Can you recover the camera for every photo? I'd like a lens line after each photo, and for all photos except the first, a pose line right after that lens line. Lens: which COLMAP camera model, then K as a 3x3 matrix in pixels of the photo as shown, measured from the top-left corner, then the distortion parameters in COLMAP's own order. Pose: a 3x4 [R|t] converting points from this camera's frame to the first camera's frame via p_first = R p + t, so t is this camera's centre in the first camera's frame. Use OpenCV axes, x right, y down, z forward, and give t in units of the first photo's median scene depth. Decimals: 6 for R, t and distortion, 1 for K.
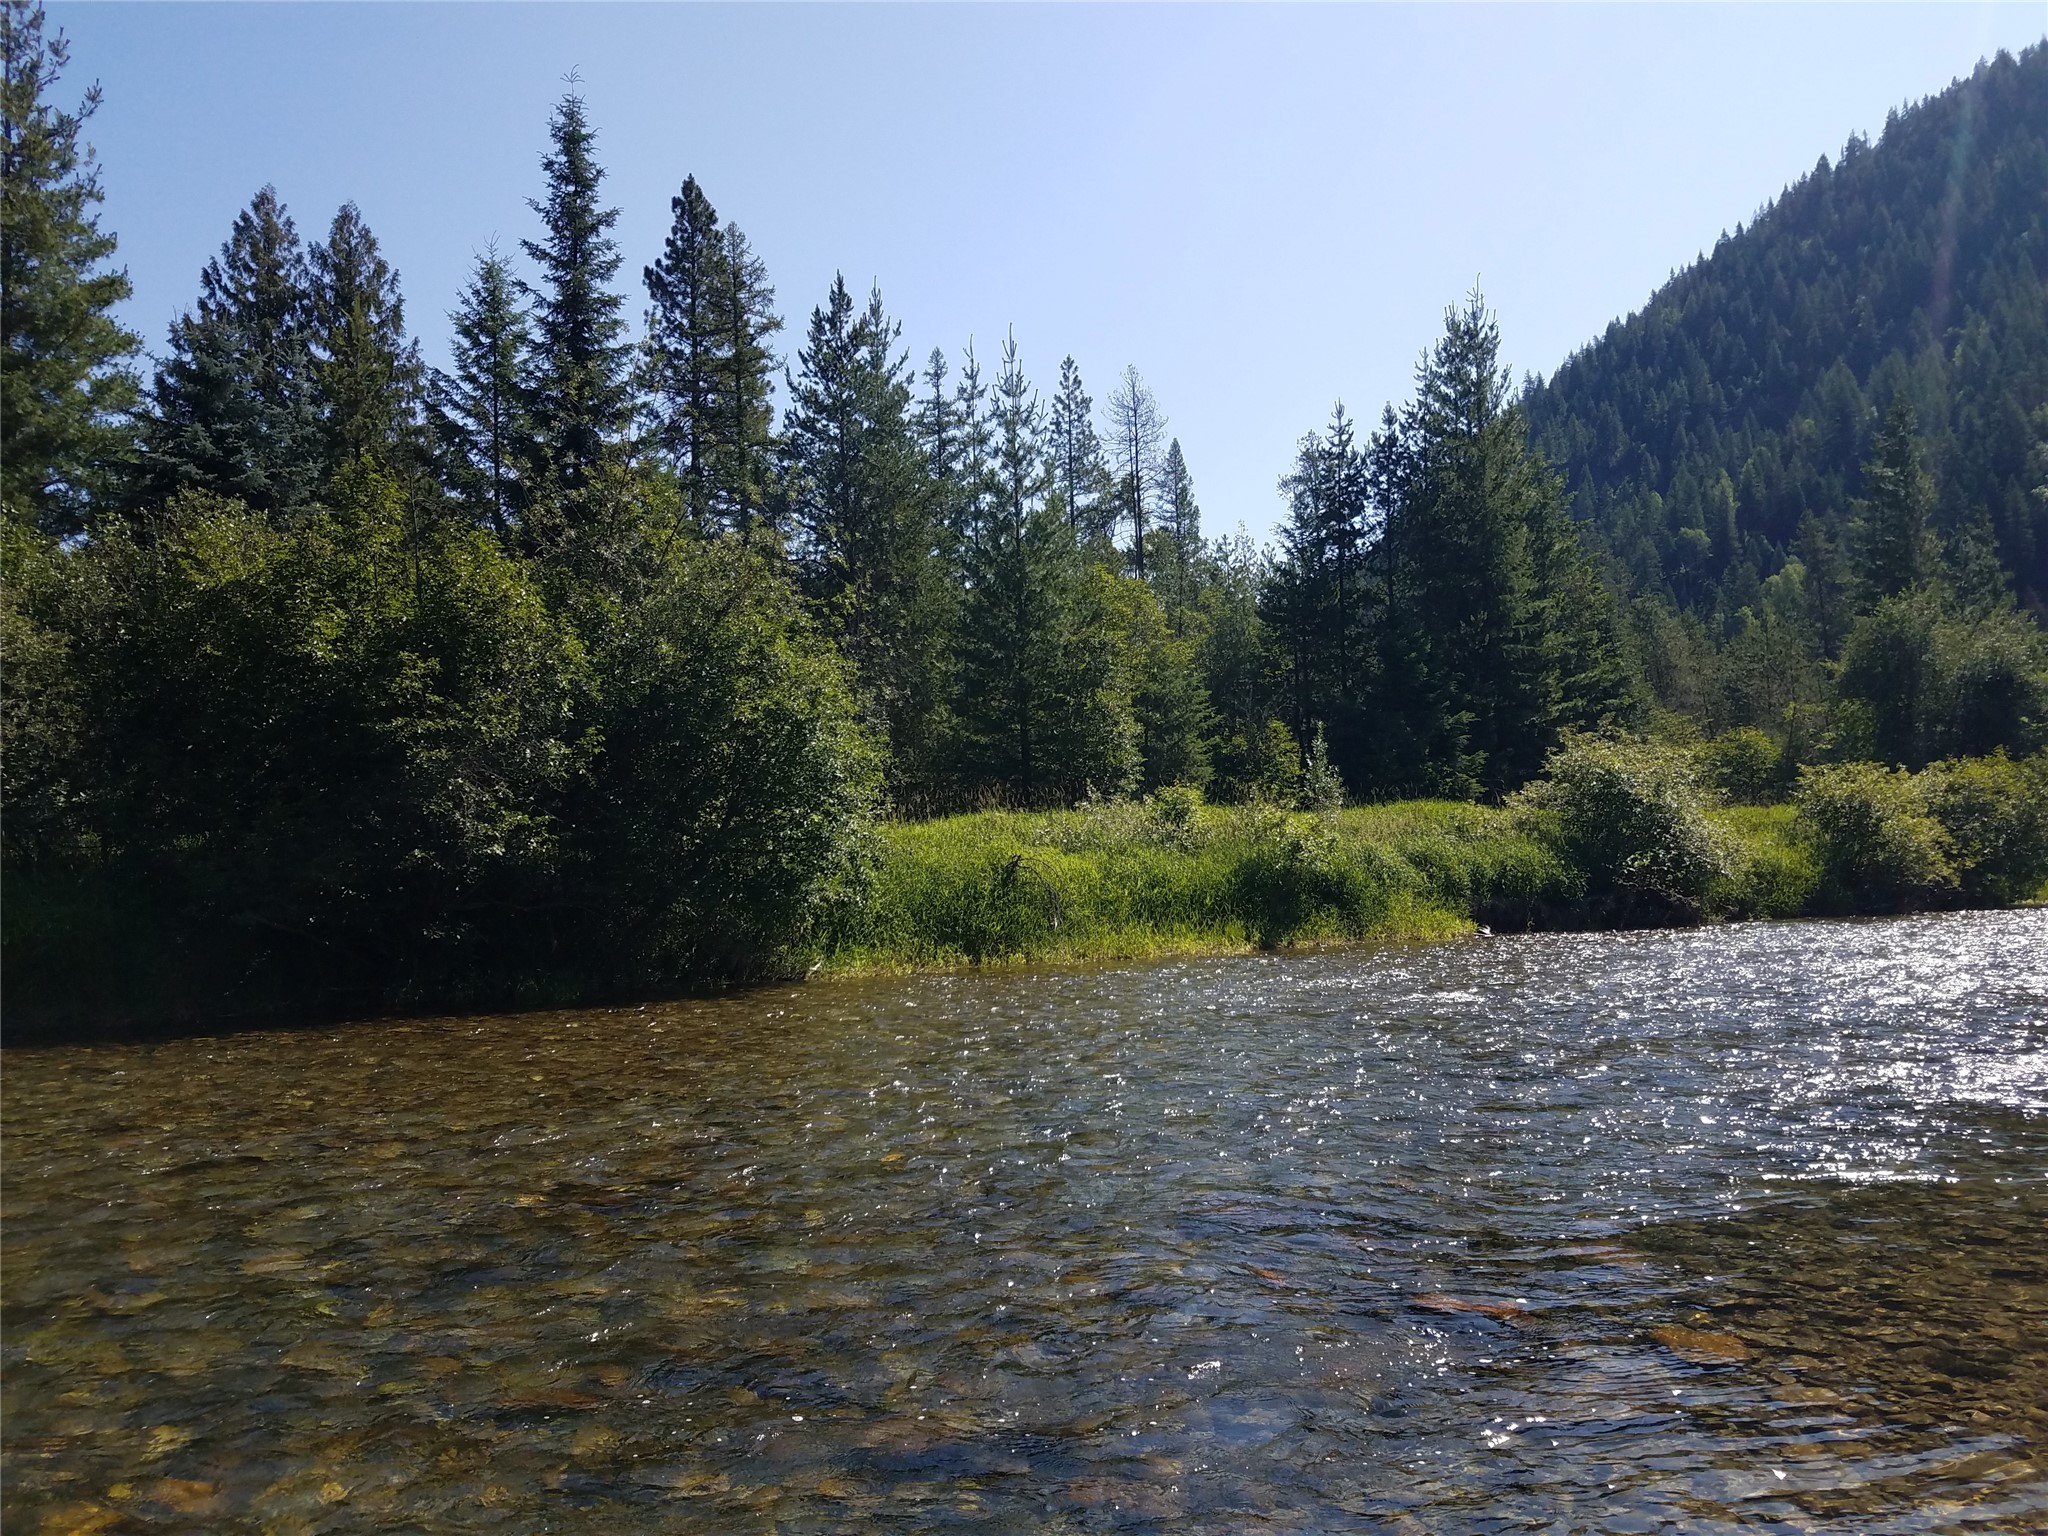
lens RADIAL K [[1504.2, 0, 997.2], [0, 1504.2, 839.5], [0, 0, 1]] dist [0.232271, -0.352368]
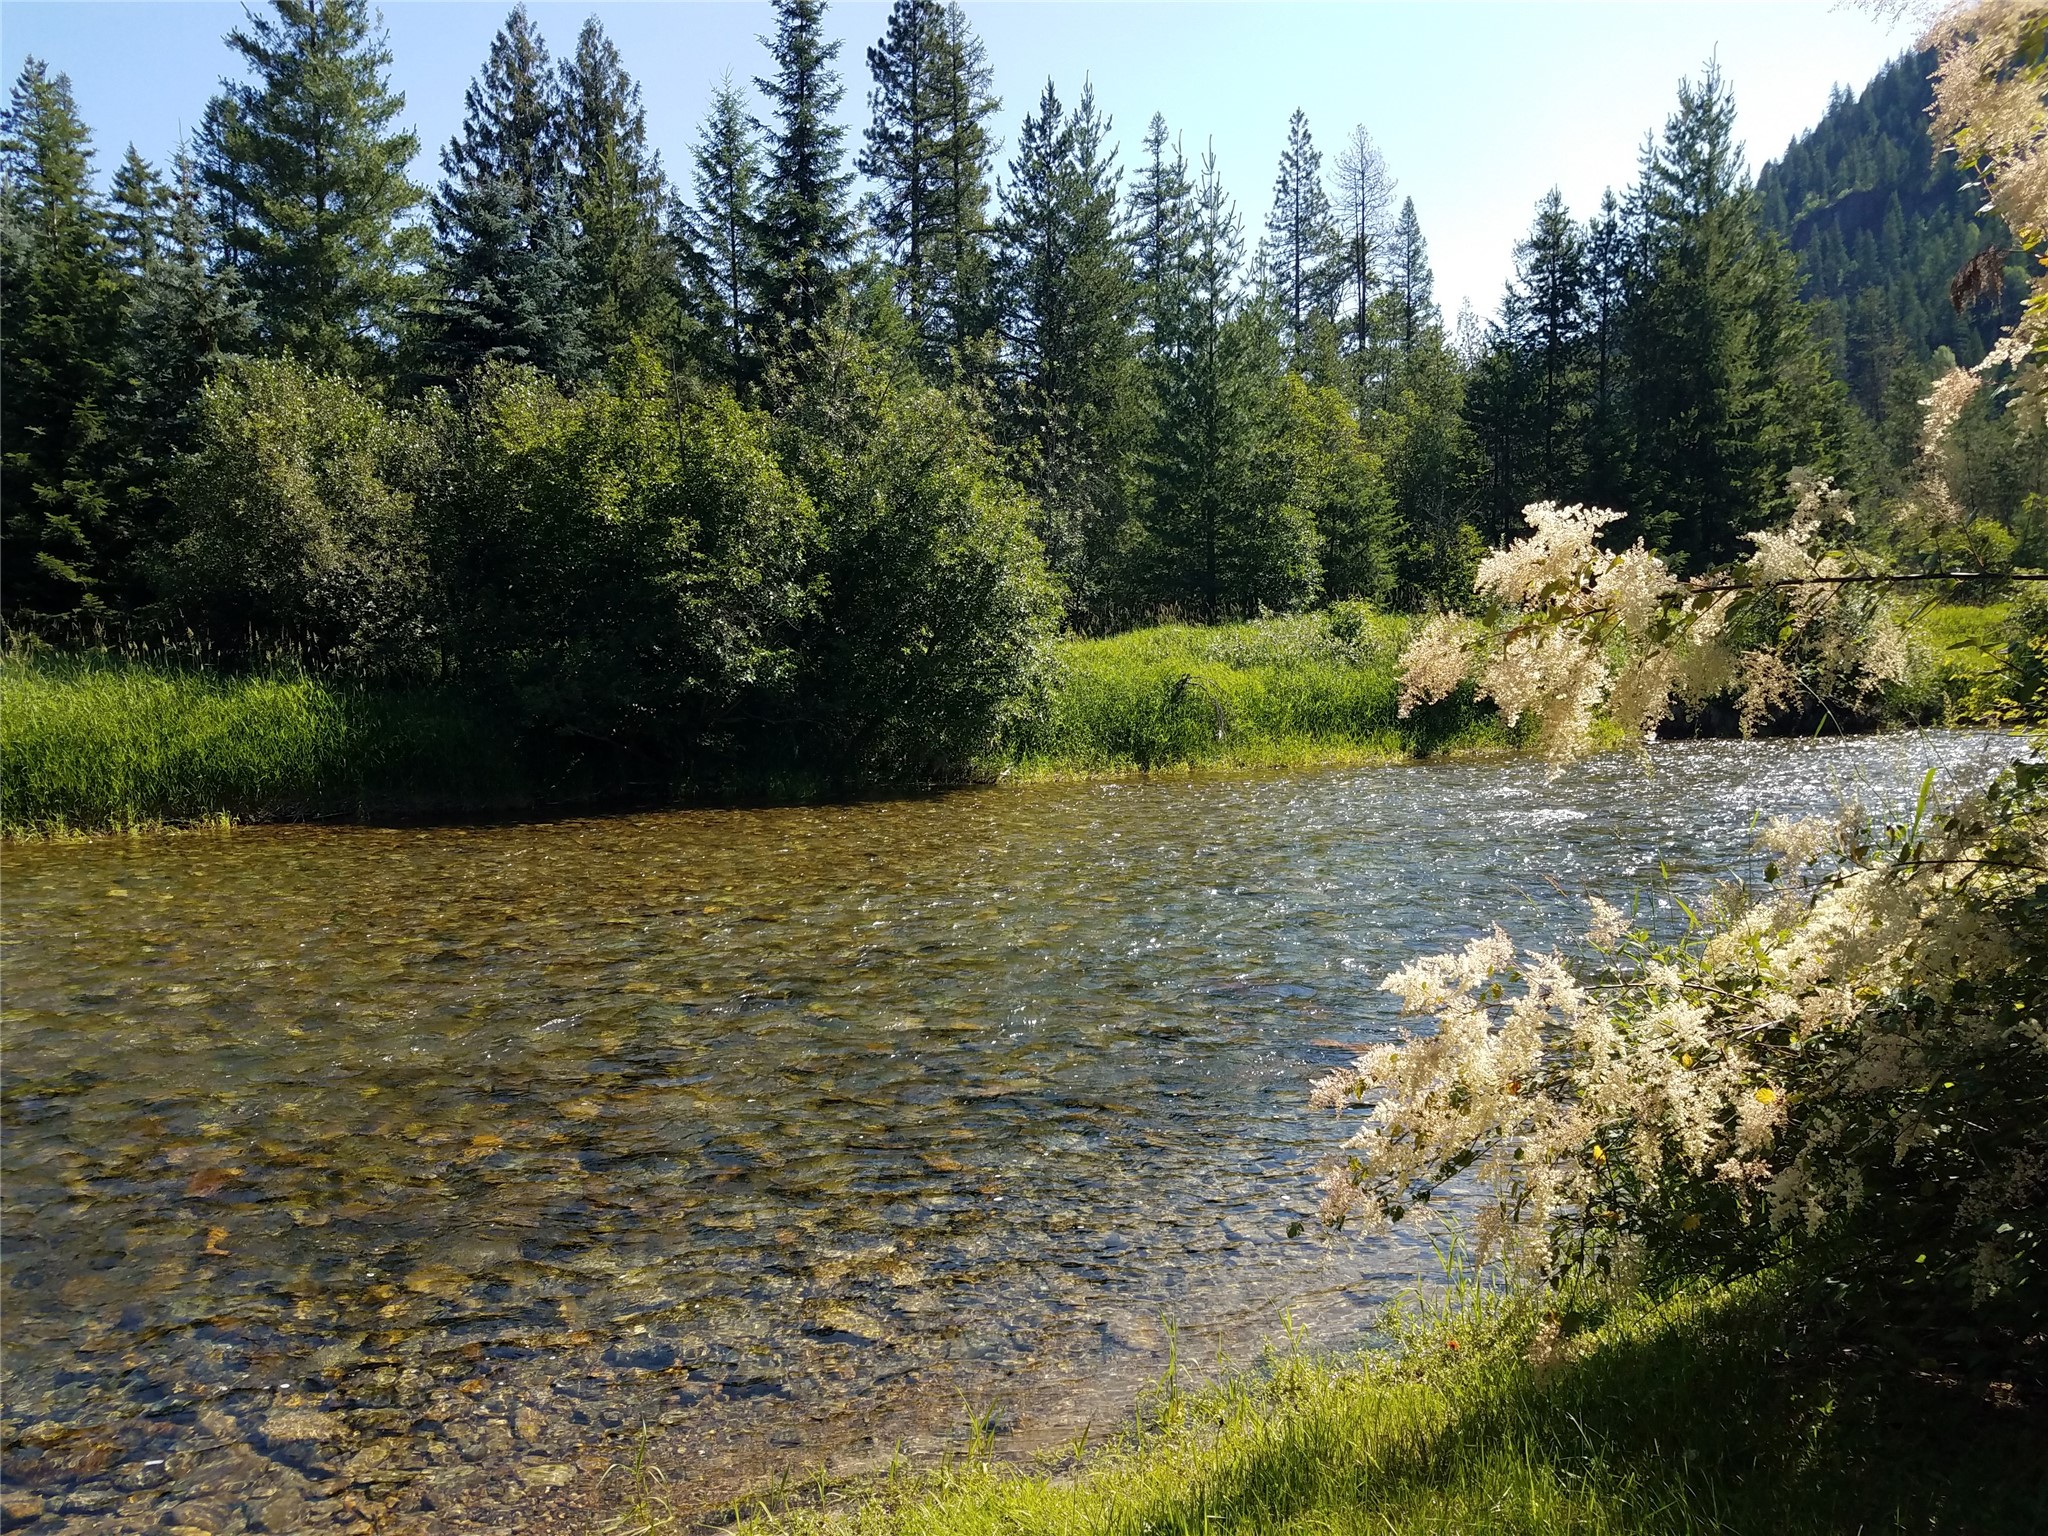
lens RADIAL K [[1521.3, 0, 987.1], [0, 1521.3, 814.2], [0, 0, 1]] dist [0.227902, -0.370484]
pose [[0.988260, 0.021462, -0.151265, 0.027960], [-0.001271, 0.991205, 0.132333, -0.024660], [0.152775, -0.130587, 0.979595, -0.101813]]
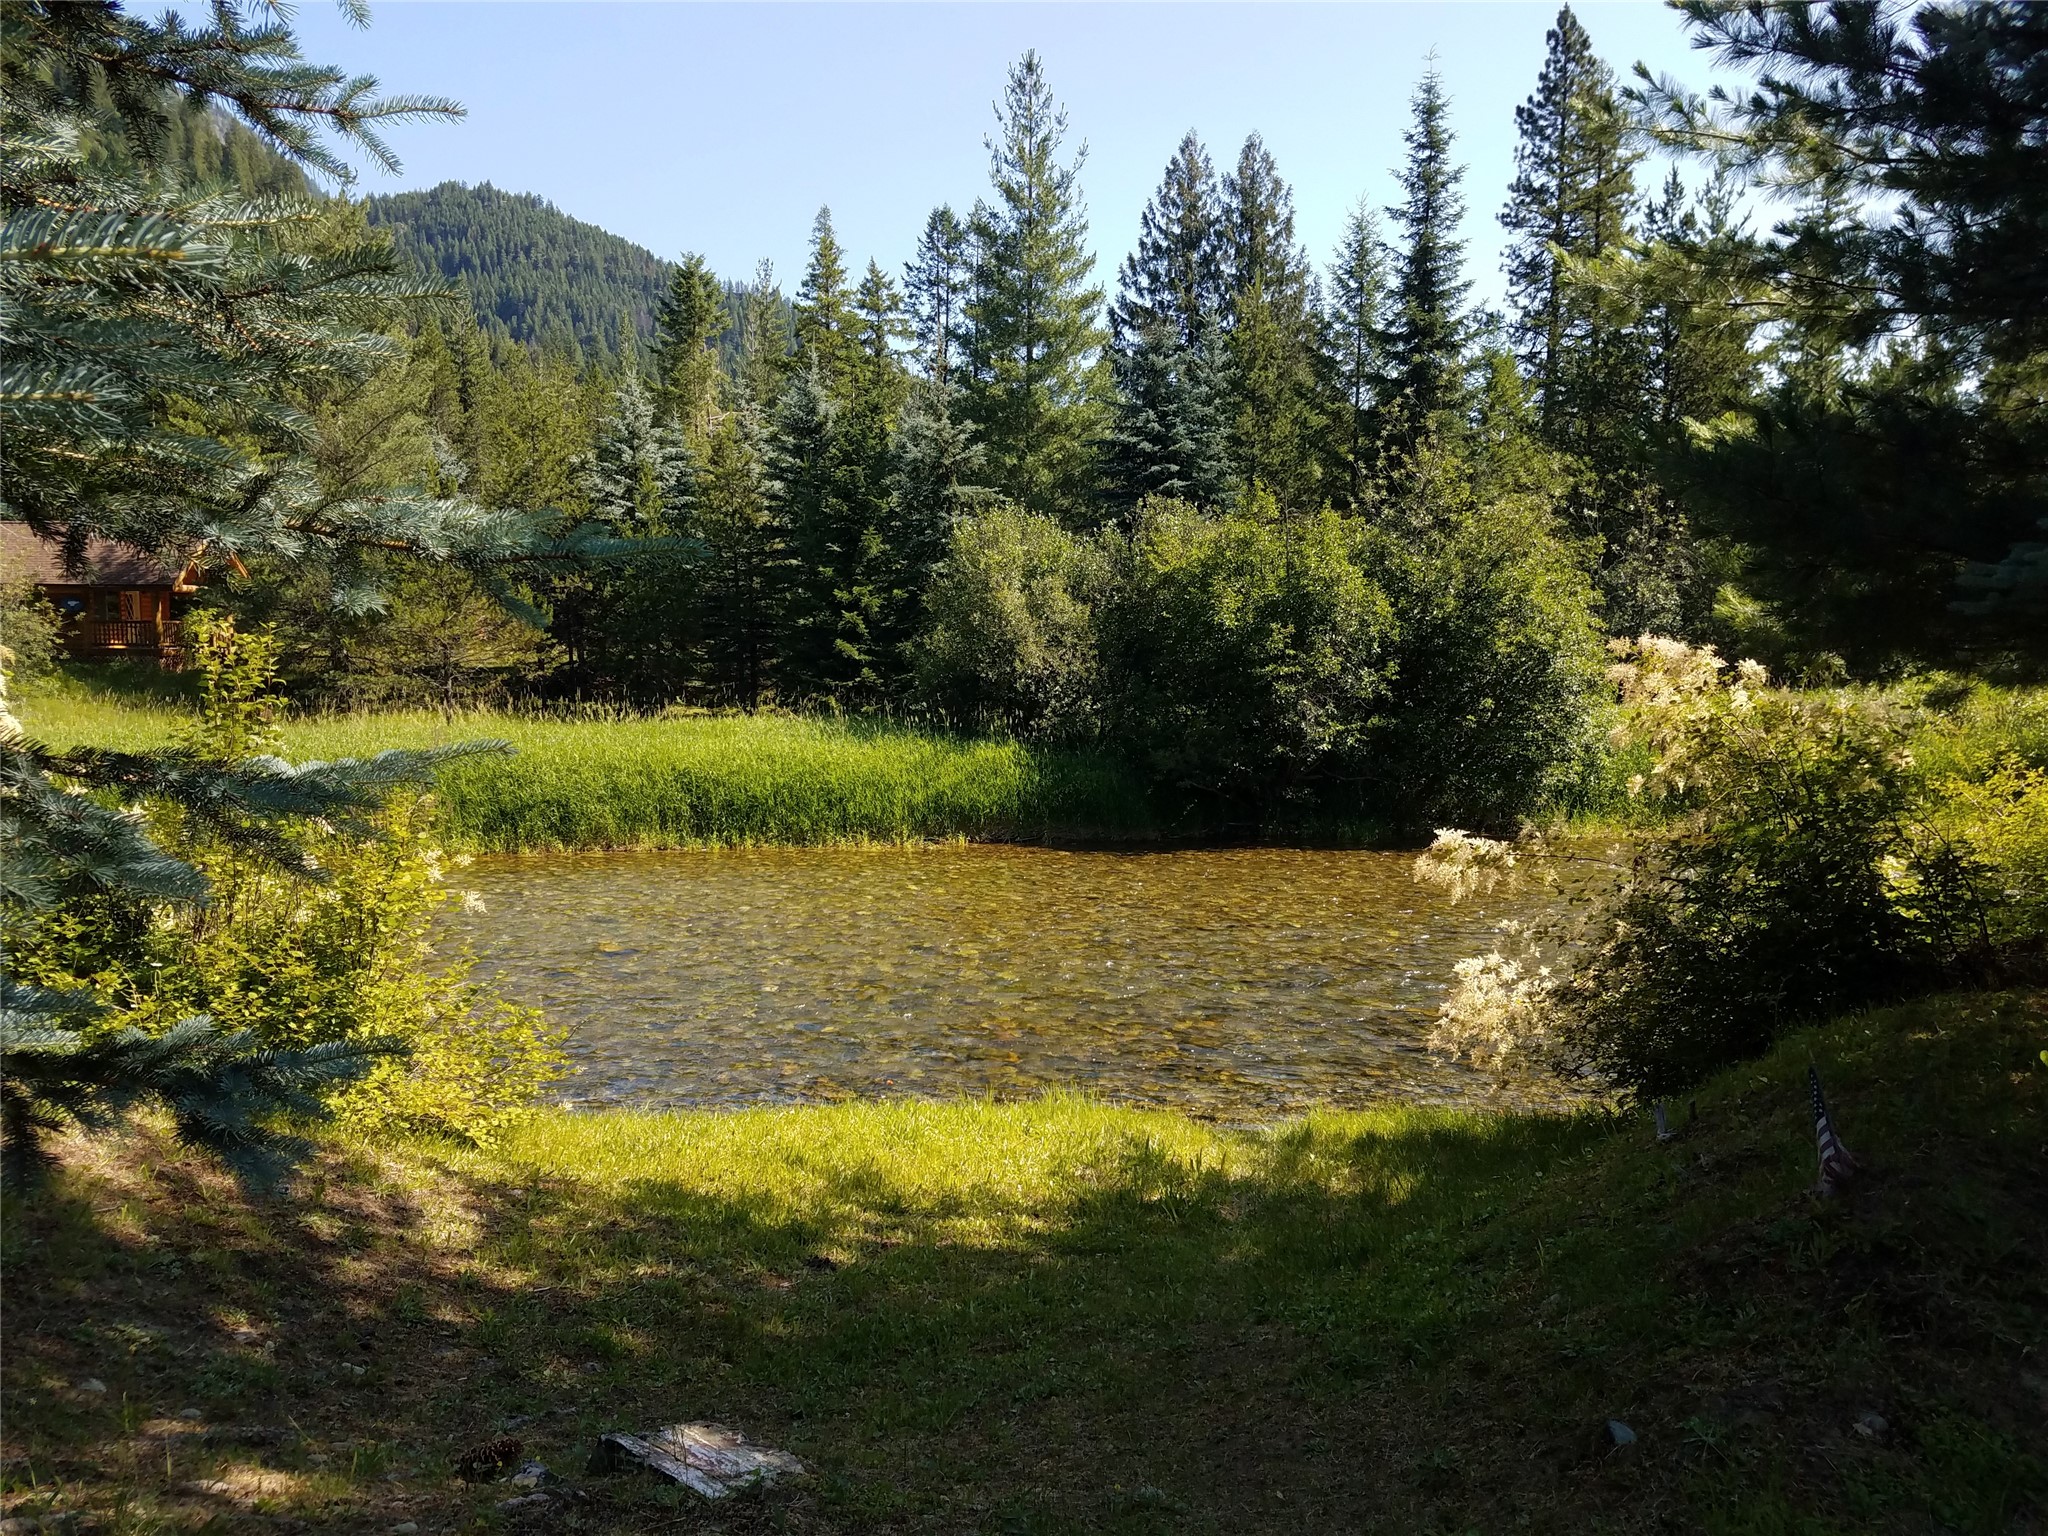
lens RADIAL K [[1521.3, 0, 987.1], [0, 1521.3, 814.2], [0, 0, 1]] dist [0.227902, -0.370484]
pose [[0.851246, 0.063466, -0.520915, 0.103968], [0.002392, 0.992180, 0.124791, -0.061910], [0.524761, -0.107474, 0.844438, -0.265486]]
